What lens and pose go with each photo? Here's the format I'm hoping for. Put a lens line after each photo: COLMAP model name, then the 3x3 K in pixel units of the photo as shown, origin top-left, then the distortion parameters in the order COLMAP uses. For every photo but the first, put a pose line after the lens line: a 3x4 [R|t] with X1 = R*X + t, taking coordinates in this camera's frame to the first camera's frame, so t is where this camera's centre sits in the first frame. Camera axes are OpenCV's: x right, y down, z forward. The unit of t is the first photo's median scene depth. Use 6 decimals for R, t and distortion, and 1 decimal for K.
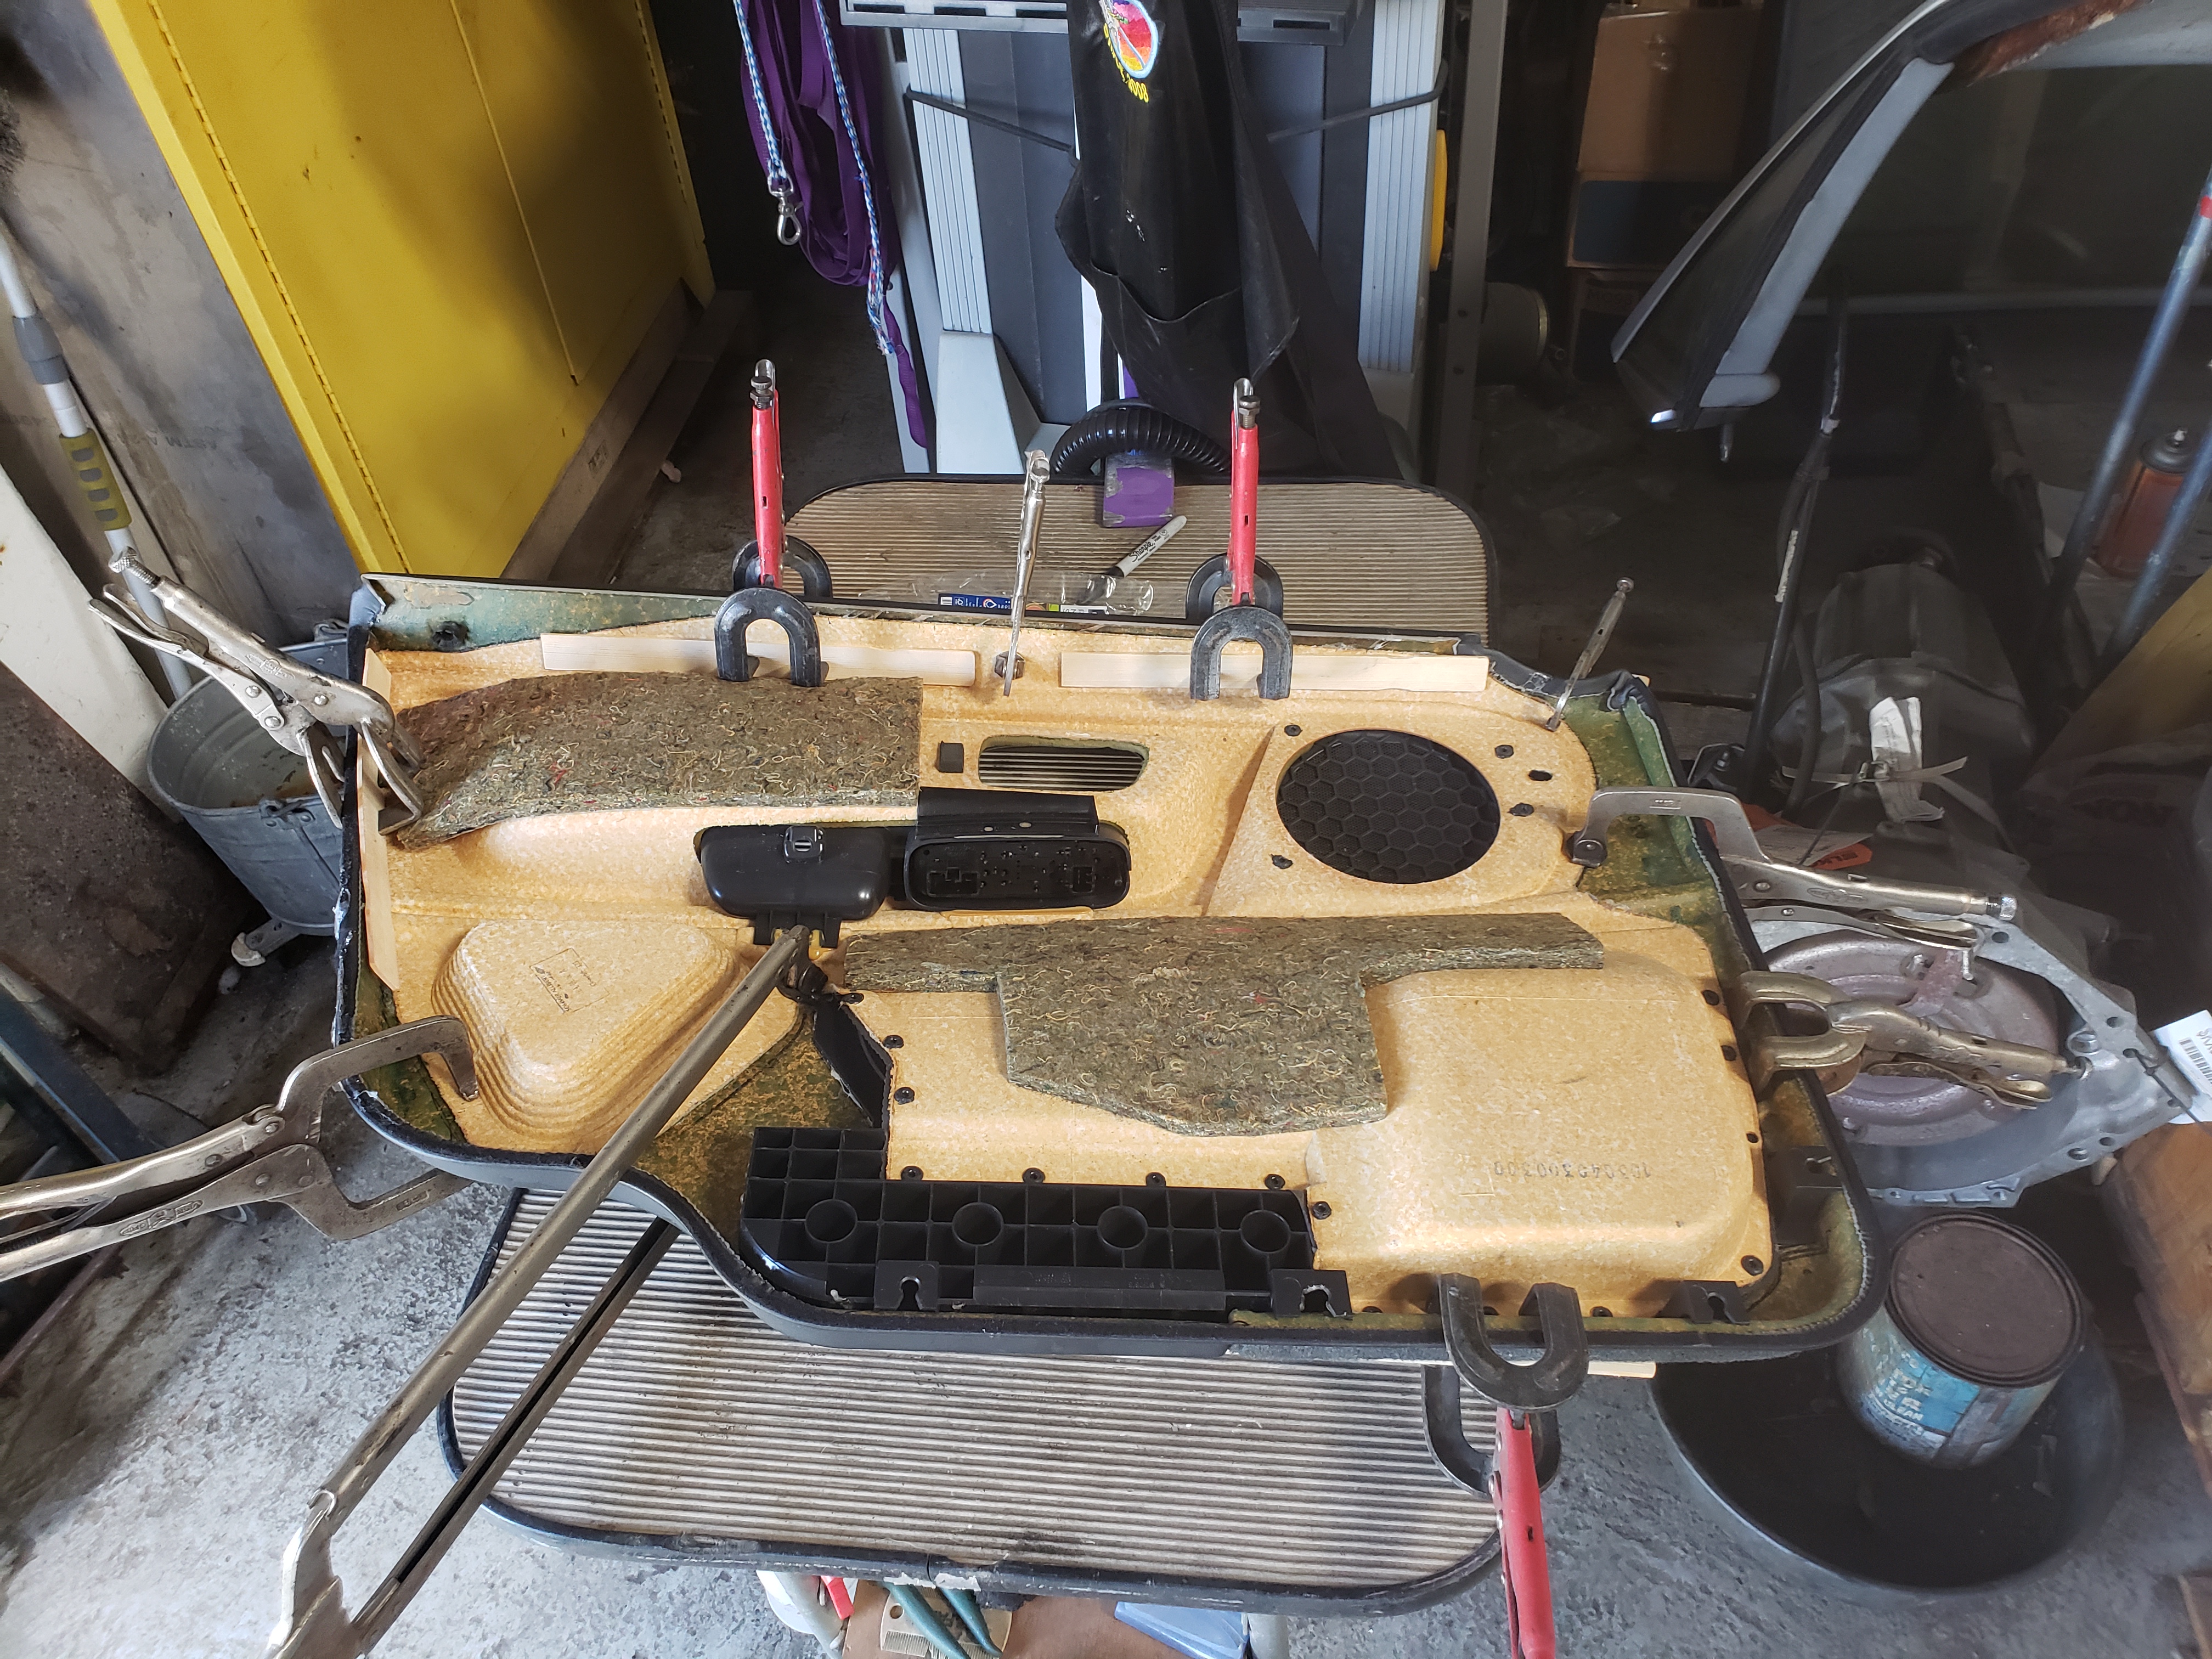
lens RADIAL K [[1648.8, 0, 1106.0], [0, 1648.8, 829.5], [0, 0, 1]] dist [-0.016668, 0.009597]
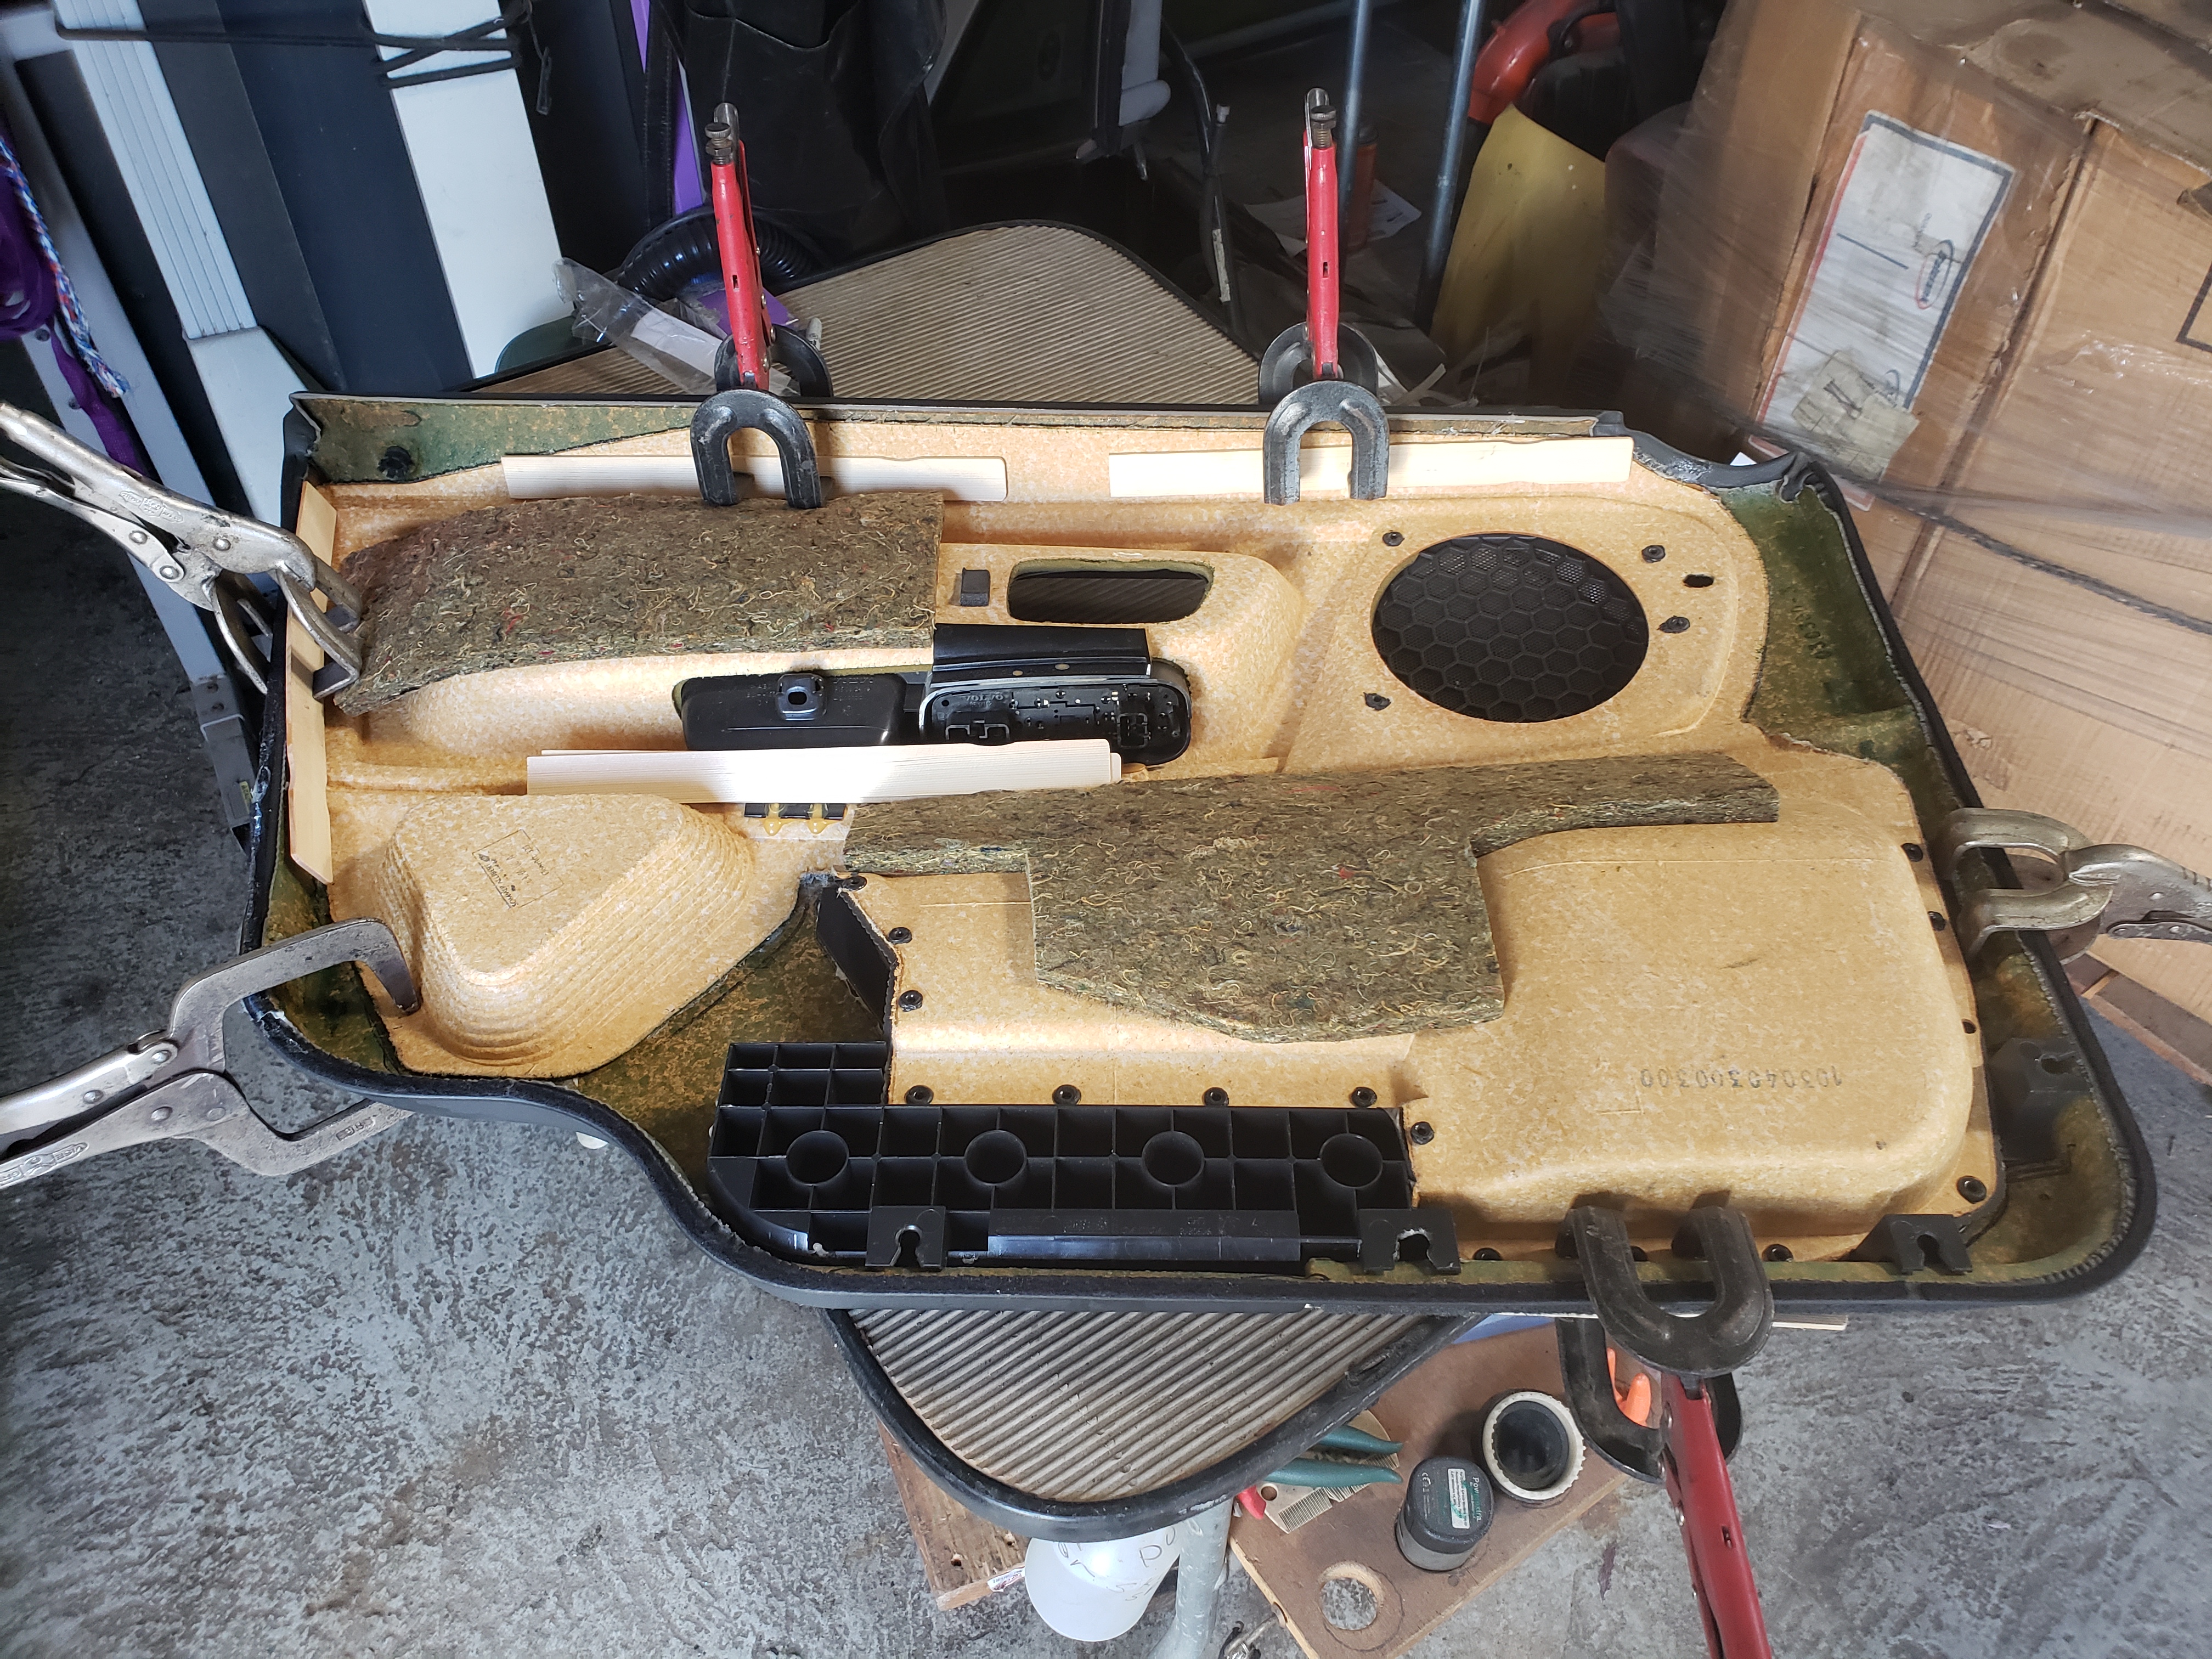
lens RADIAL K [[1672.3, 0, 1112.1], [0, 1672.3, 798.7], [0, 0, 1]] dist [0.004697, -0.004672]
pose [[0.995919, -0.022566, -0.087387, 0.050472], [0.030485, 0.995441, 0.090376, -0.011952], [0.084949, -0.092671, 0.992066, 0.166693]]
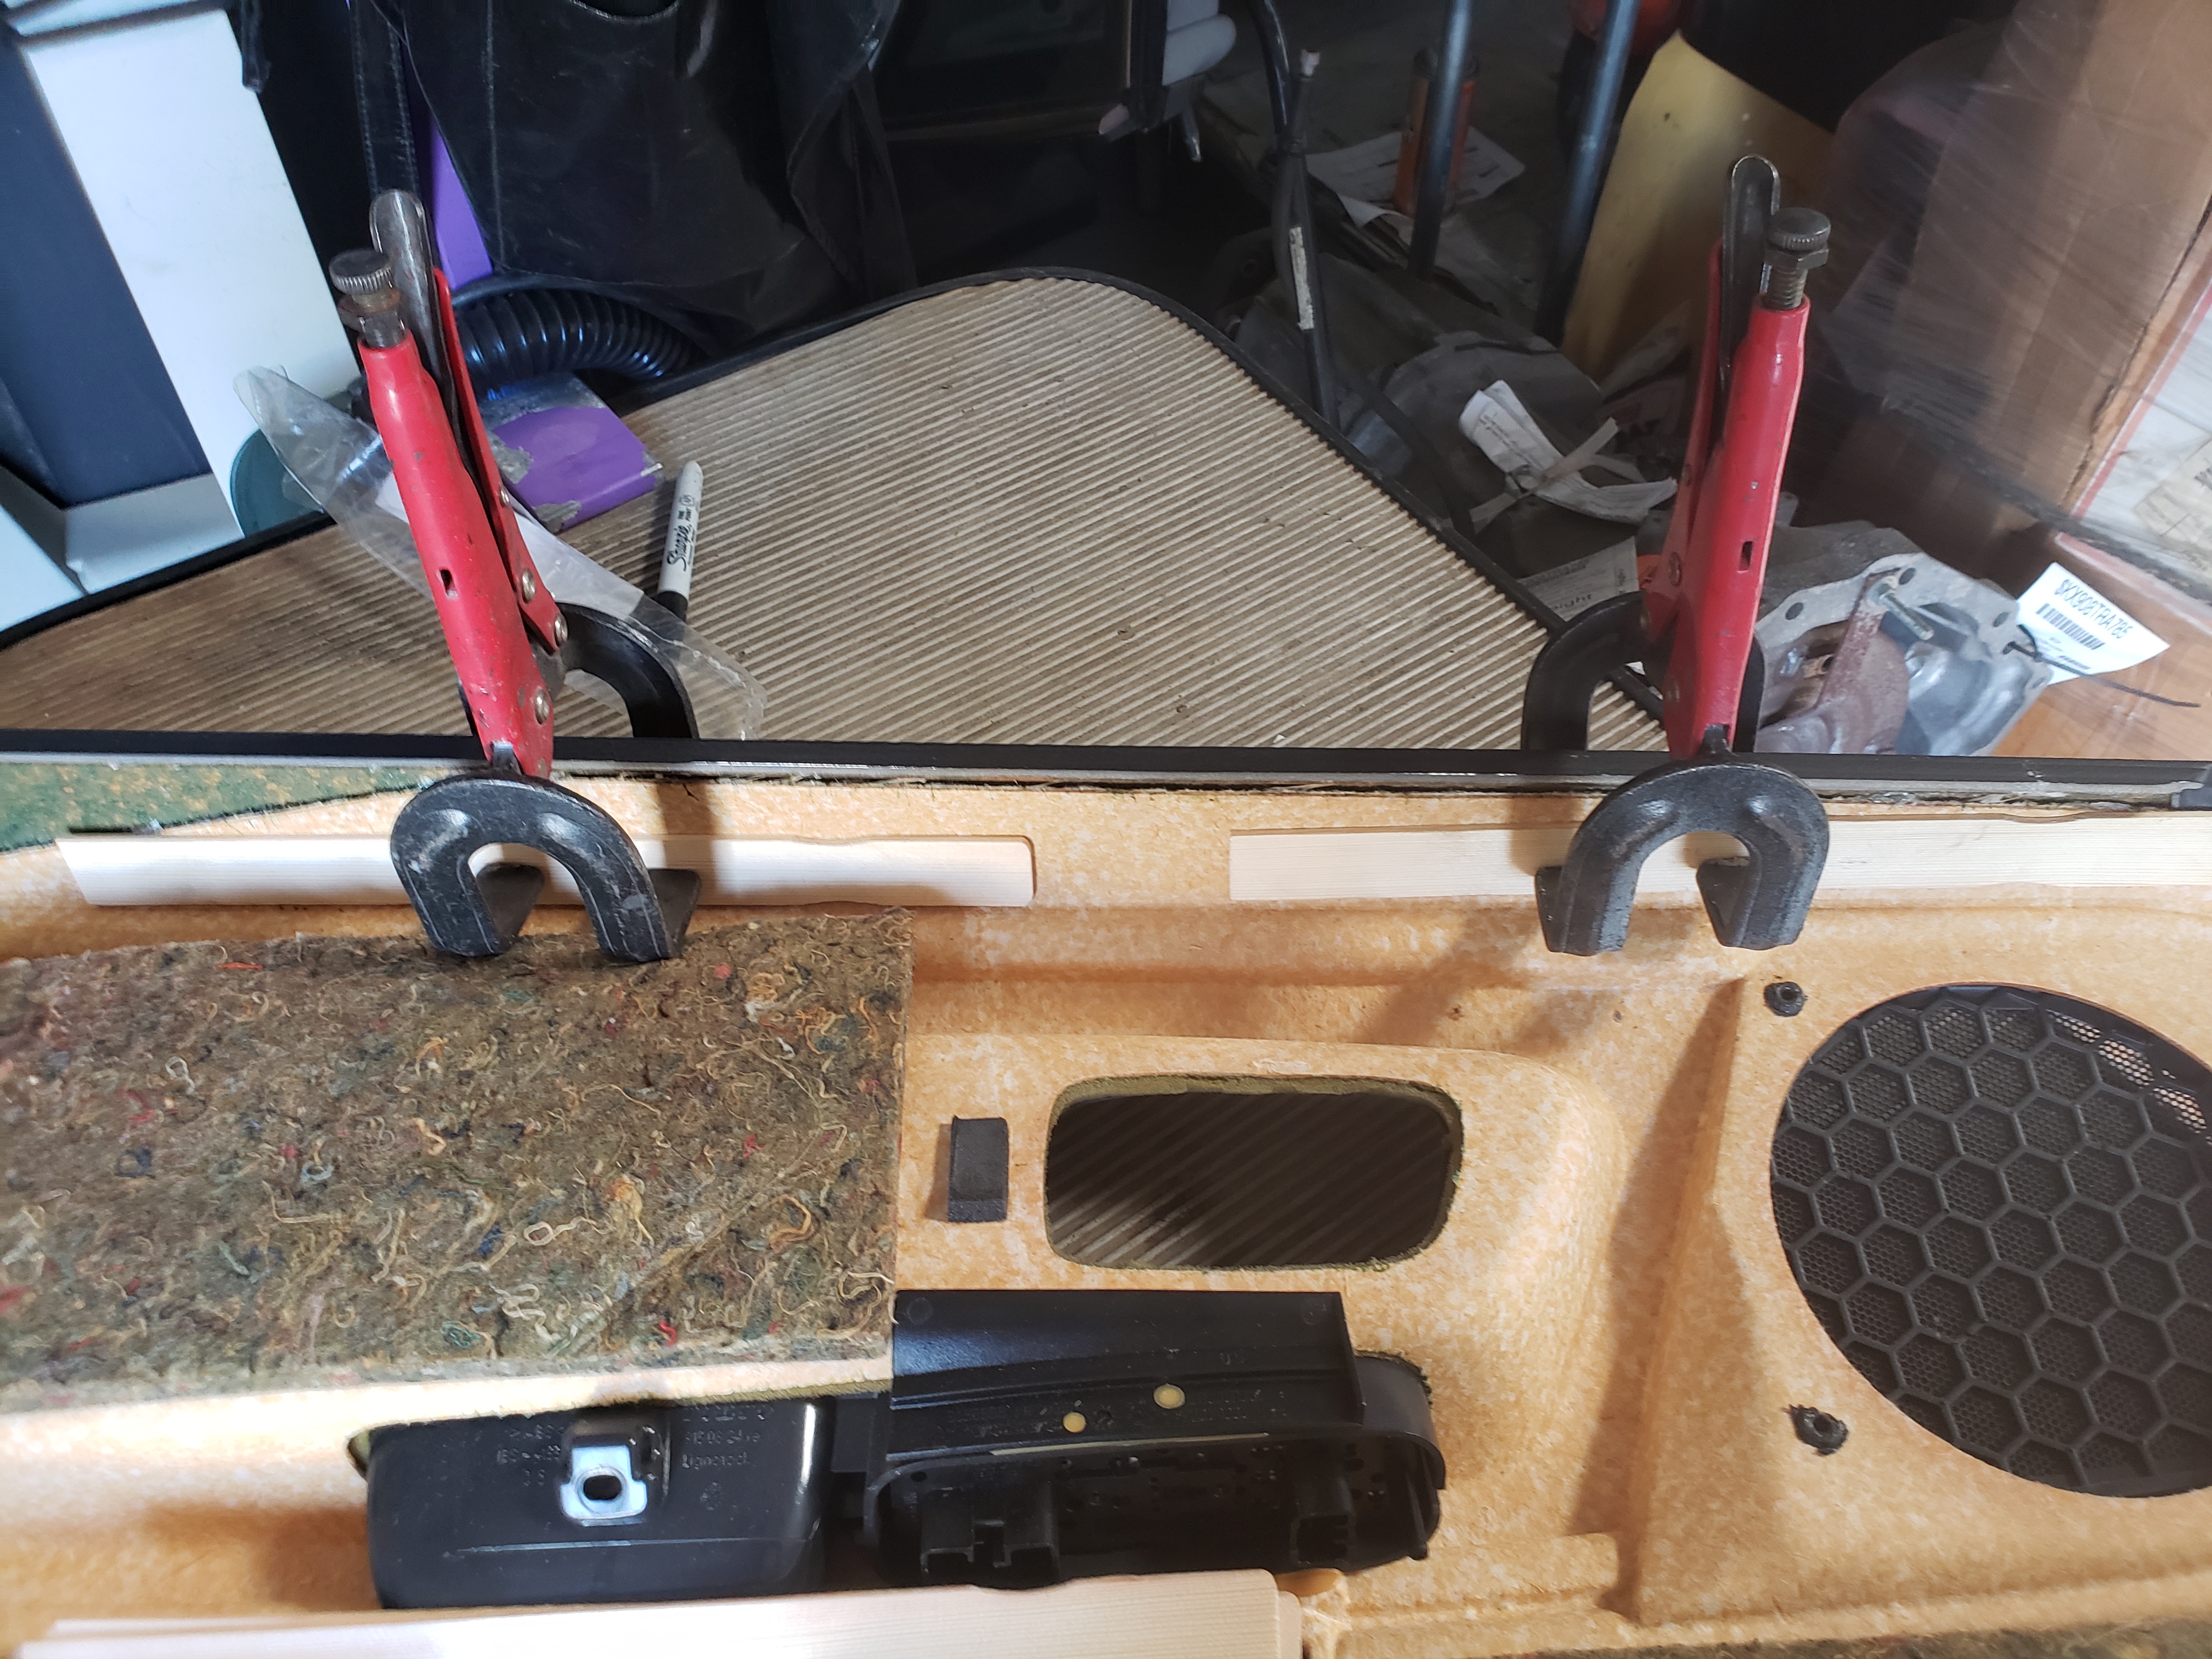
lens RADIAL K [[1685.4, 0, 1106.0], [0, 1685.4, 829.5], [0, 0, 1]] dist [-0.008291, 0.010132]
pose [[0.996422, -0.025257, -0.080656, -0.028040], [0.038180, 0.985895, 0.162951, -0.207794], [0.075403, -0.165447, 0.983332, 0.648647]]
